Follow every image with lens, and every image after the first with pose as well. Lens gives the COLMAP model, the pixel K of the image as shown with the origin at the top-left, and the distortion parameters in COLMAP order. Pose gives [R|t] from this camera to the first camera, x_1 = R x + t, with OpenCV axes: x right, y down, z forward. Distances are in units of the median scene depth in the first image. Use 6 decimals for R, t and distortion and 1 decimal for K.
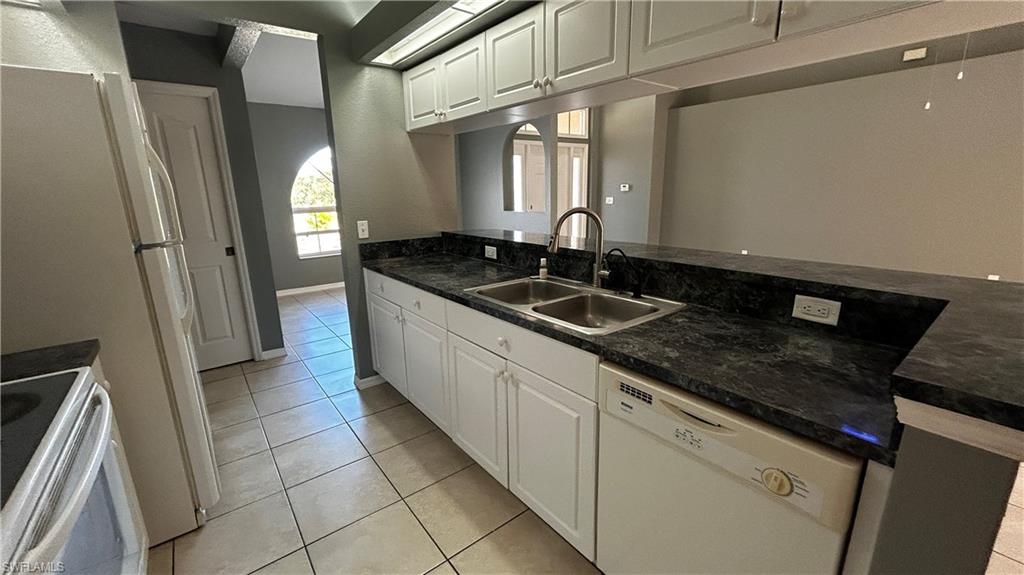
lens RADIAL K [[414.1, 0, 513.2], [0, 414.1, 288.3], [0, 0, 1]] dist [-0.003400, -0.000240]
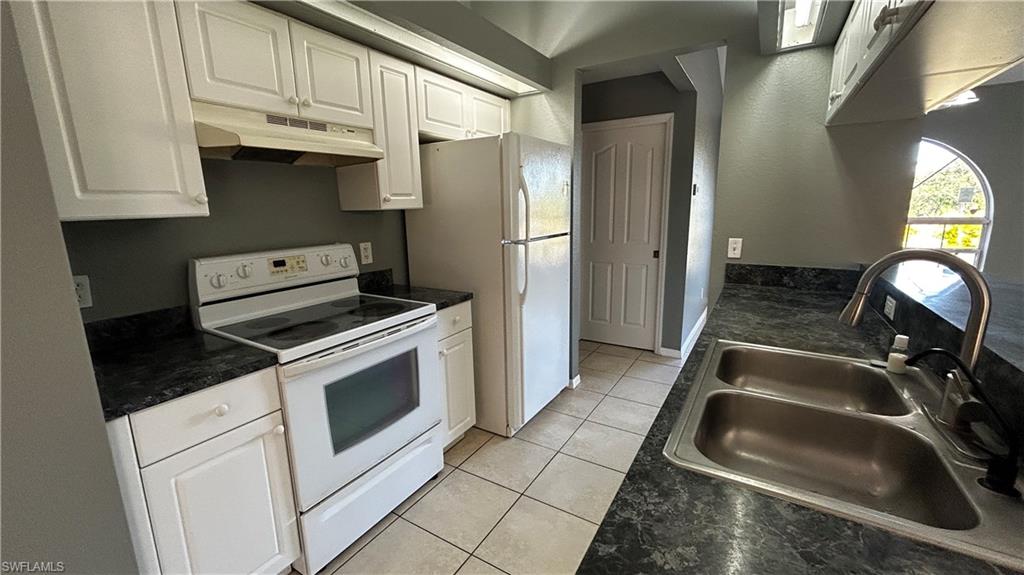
lens RADIAL K [[414.1, 0, 514.7], [0, 414.1, 287.3], [0, 0, 1]] dist [-0.003400, -0.000240]
pose [[0.343969, 0.196973, -0.918089, 0.283230], [-0.212625, 0.968692, 0.128168, -0.070404], [0.914591, 0.151123, 0.375081, 0.242839]]
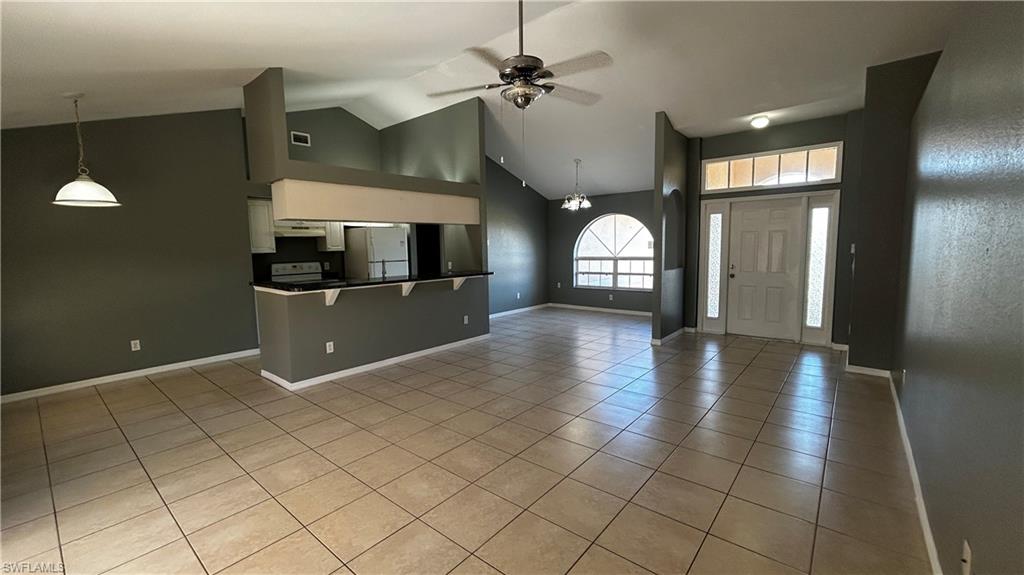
lens RADIAL K [[414.1, 0, 513.9], [0, 414.1, 288.3], [0, 0, 1]] dist [-0.003400, -0.000240]
pose [[0.216661, 0.118145, -0.969071, 1.657567], [-0.222136, 0.972578, 0.068909, -0.213179], [0.950639, 0.200335, 0.236964, 0.662291]]
